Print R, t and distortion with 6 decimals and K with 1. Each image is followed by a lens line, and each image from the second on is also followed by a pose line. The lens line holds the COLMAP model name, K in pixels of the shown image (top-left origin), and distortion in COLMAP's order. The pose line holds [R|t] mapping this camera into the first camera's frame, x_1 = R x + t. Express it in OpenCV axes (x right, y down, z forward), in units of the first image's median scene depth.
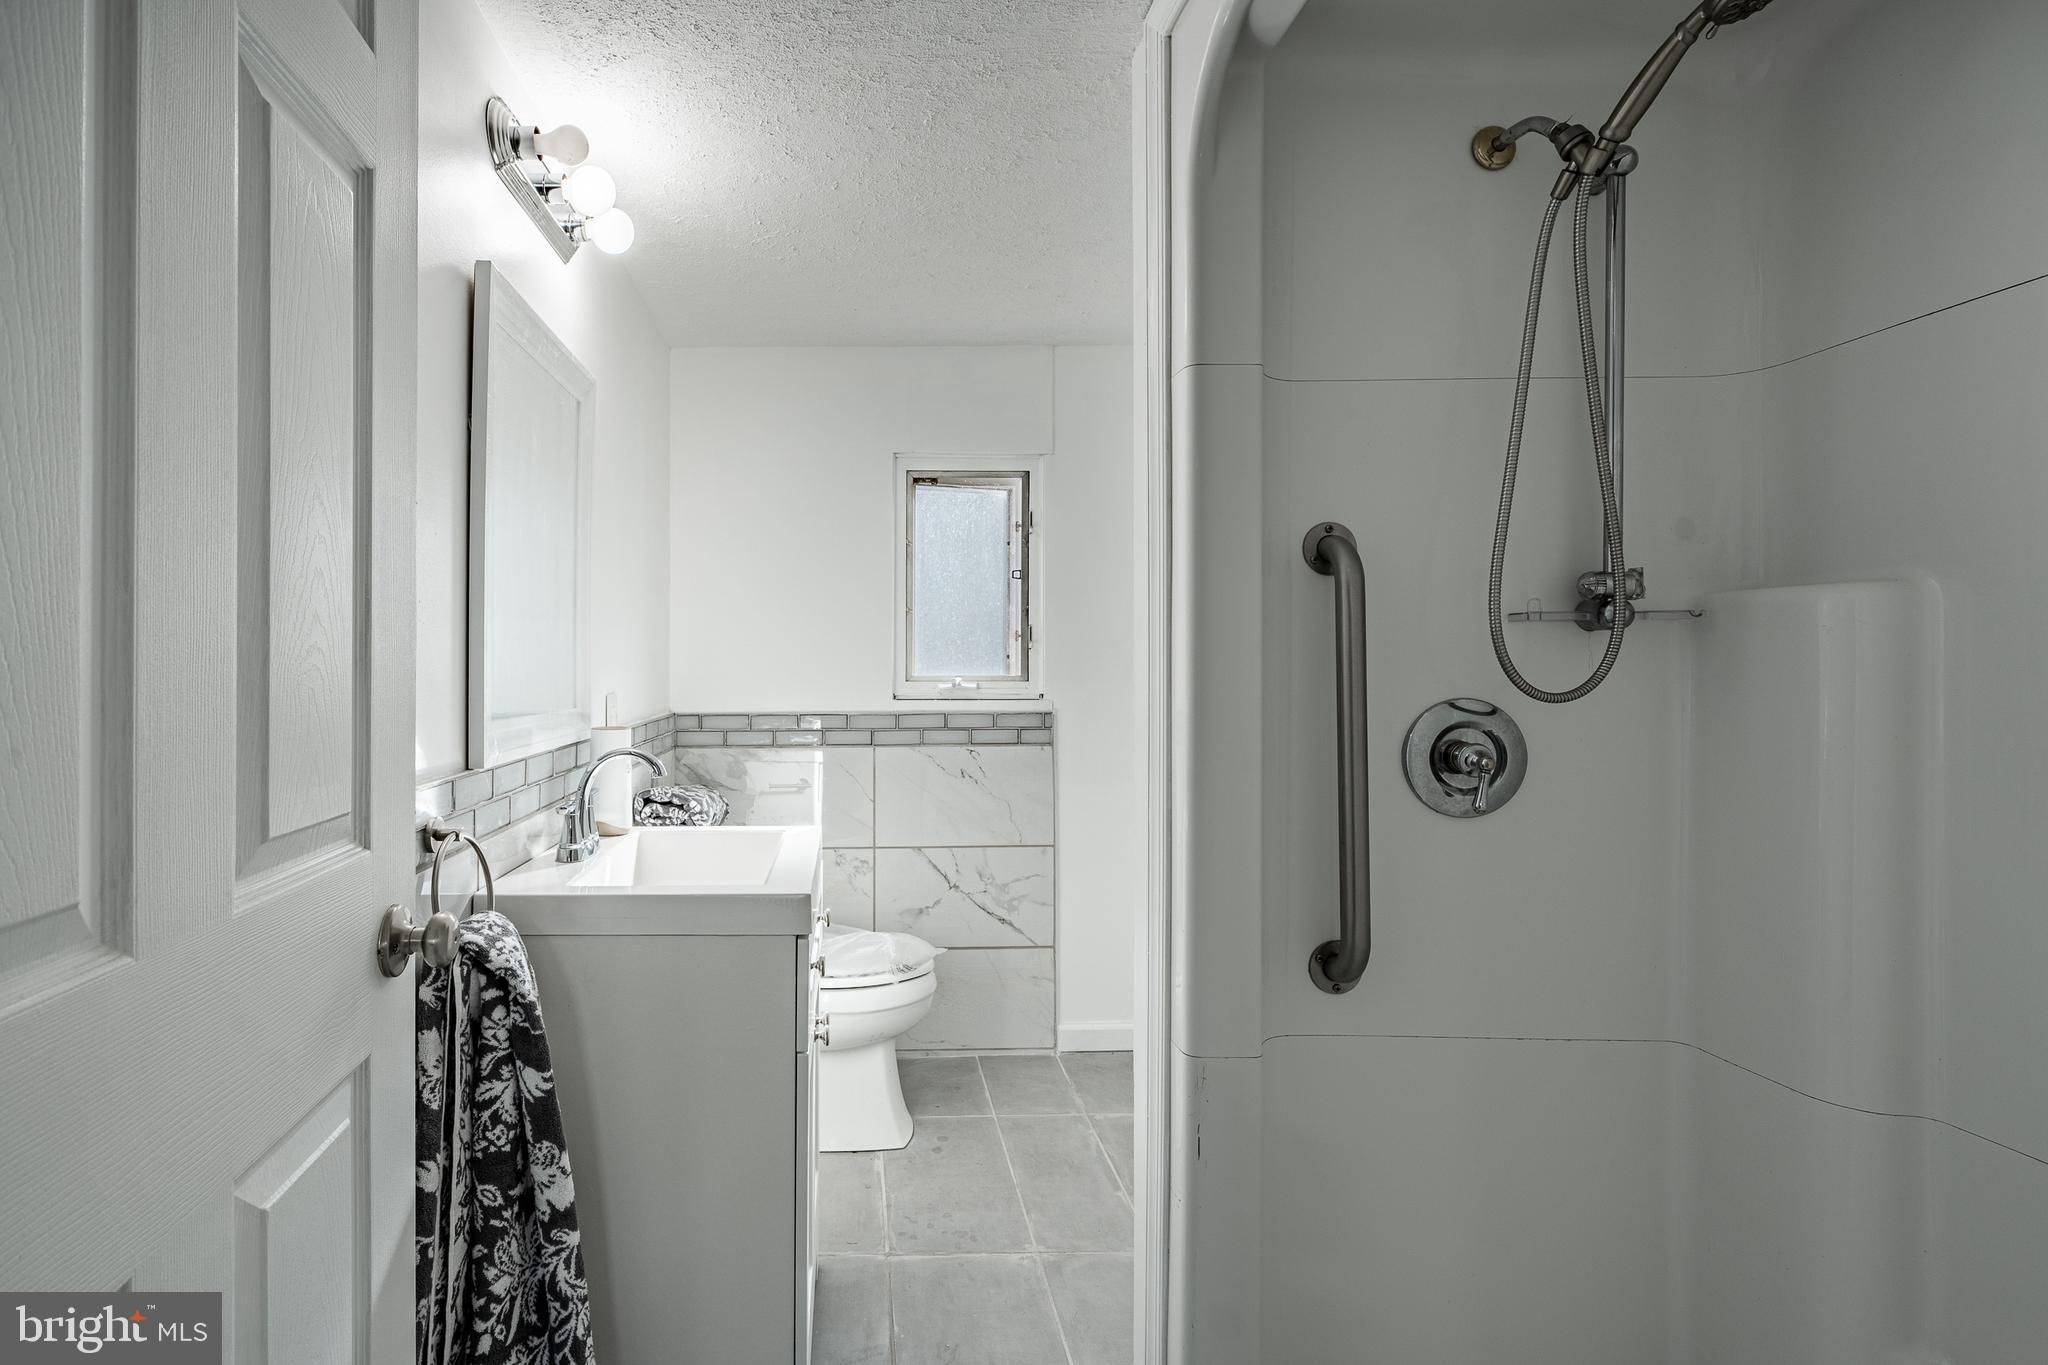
lens RADIAL K [[955.9, 0, 1021.7], [0, 955.9, 672.3], [0, 0, 1]] dist [0.007187, -0.002273]
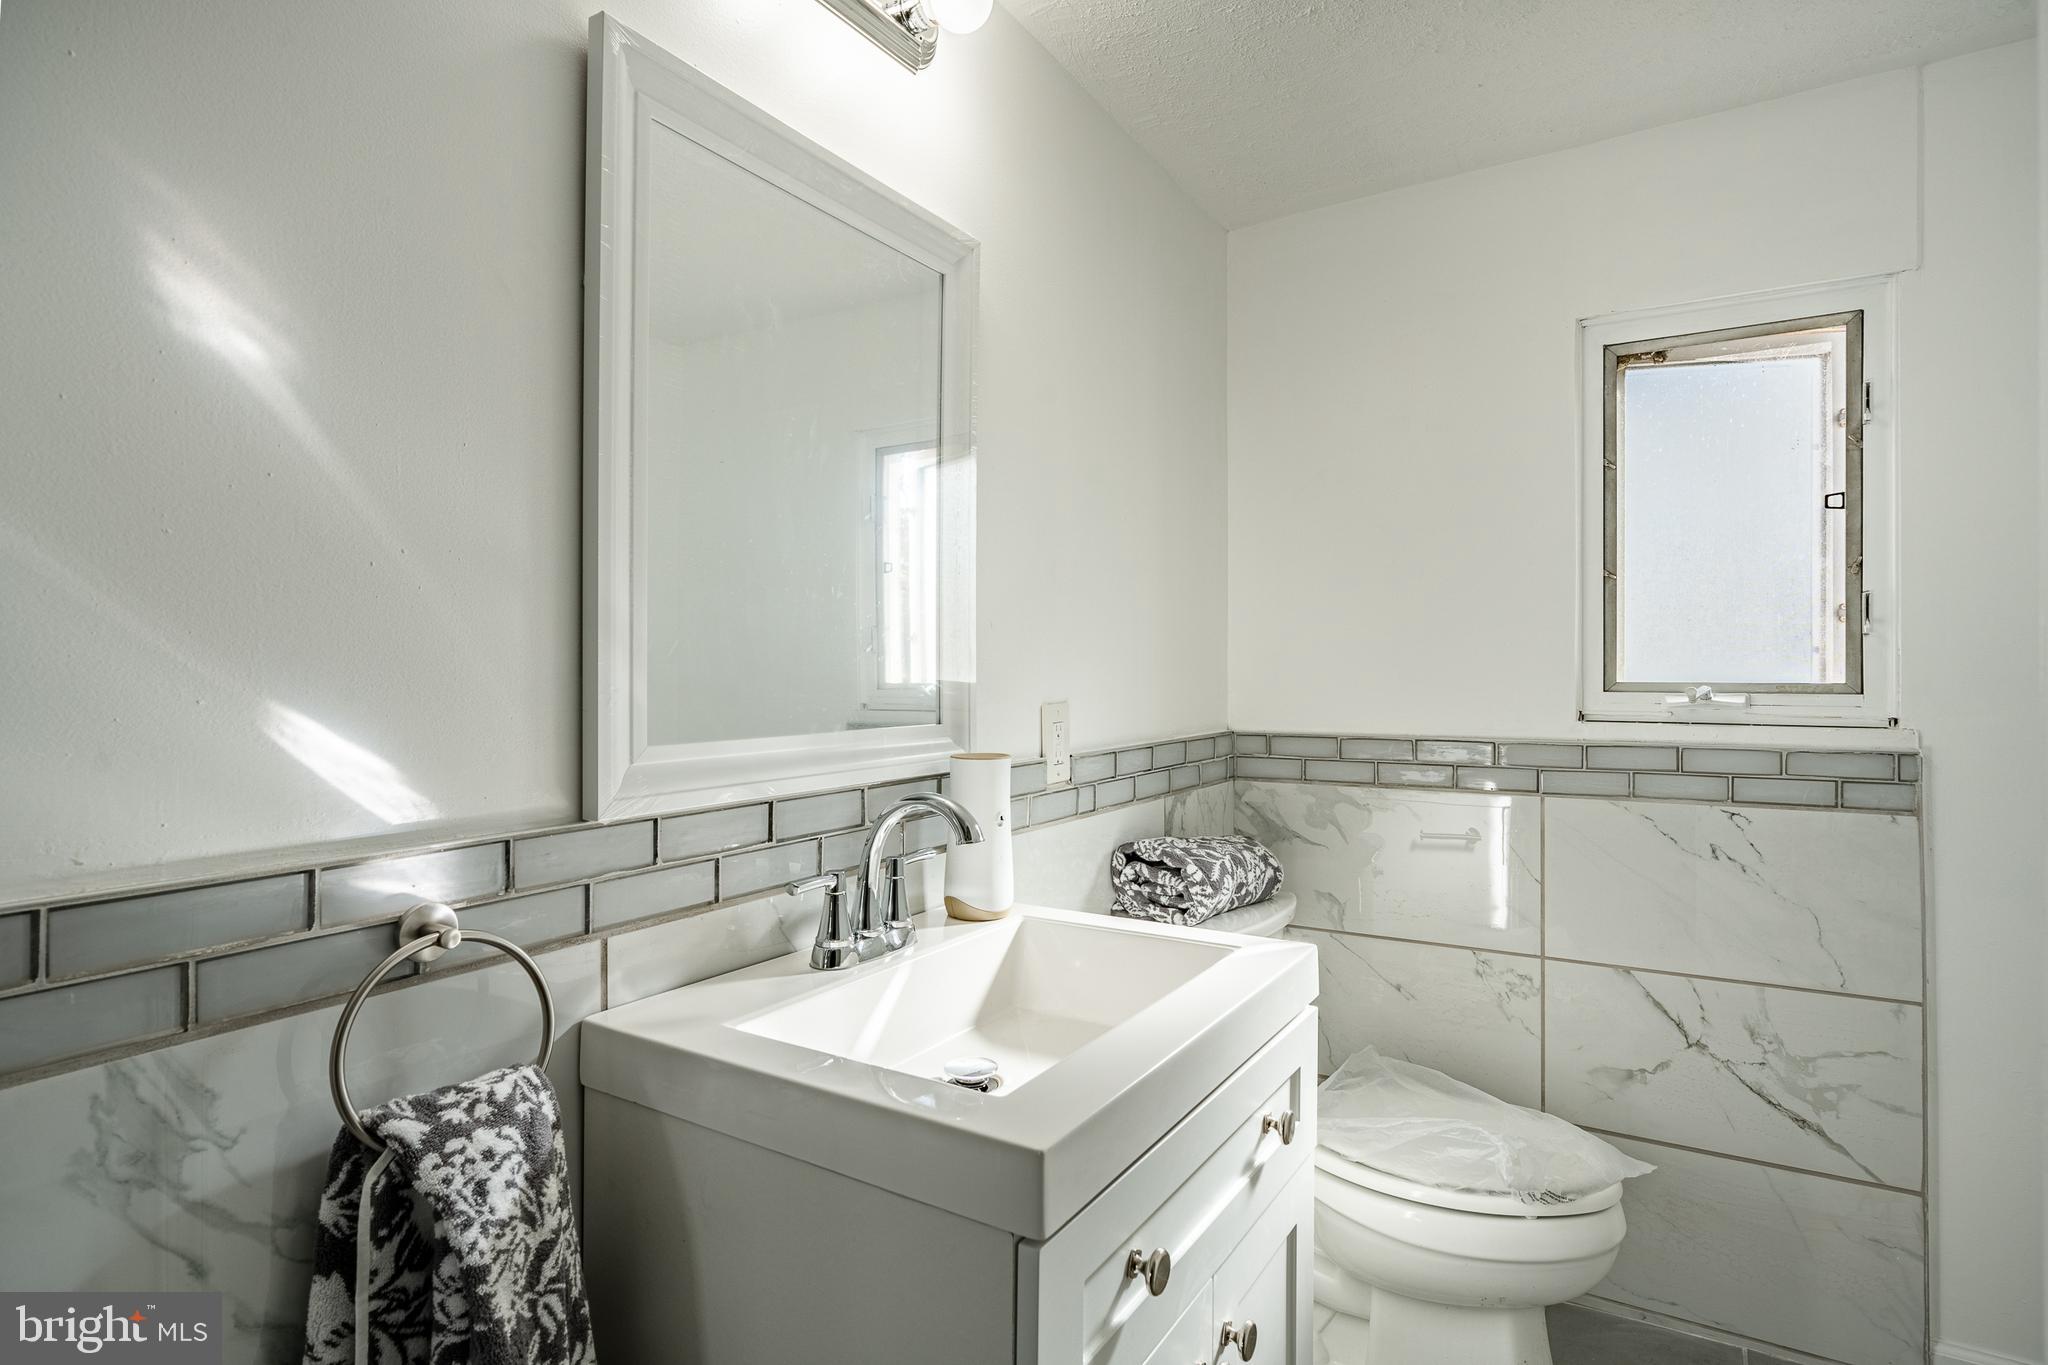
lens RADIAL K [[1094.6, 0, 1028.1], [0, 1094.6, 668.2], [0, 0, 1]] dist [-0.000883, 0.000973]
pose [[0.769973, -0.000764, -0.638076, 0.042728], [-0.004868, 0.999963, -0.007072, 0.001359], [0.638058, 0.008551, 0.769941, 0.231769]]
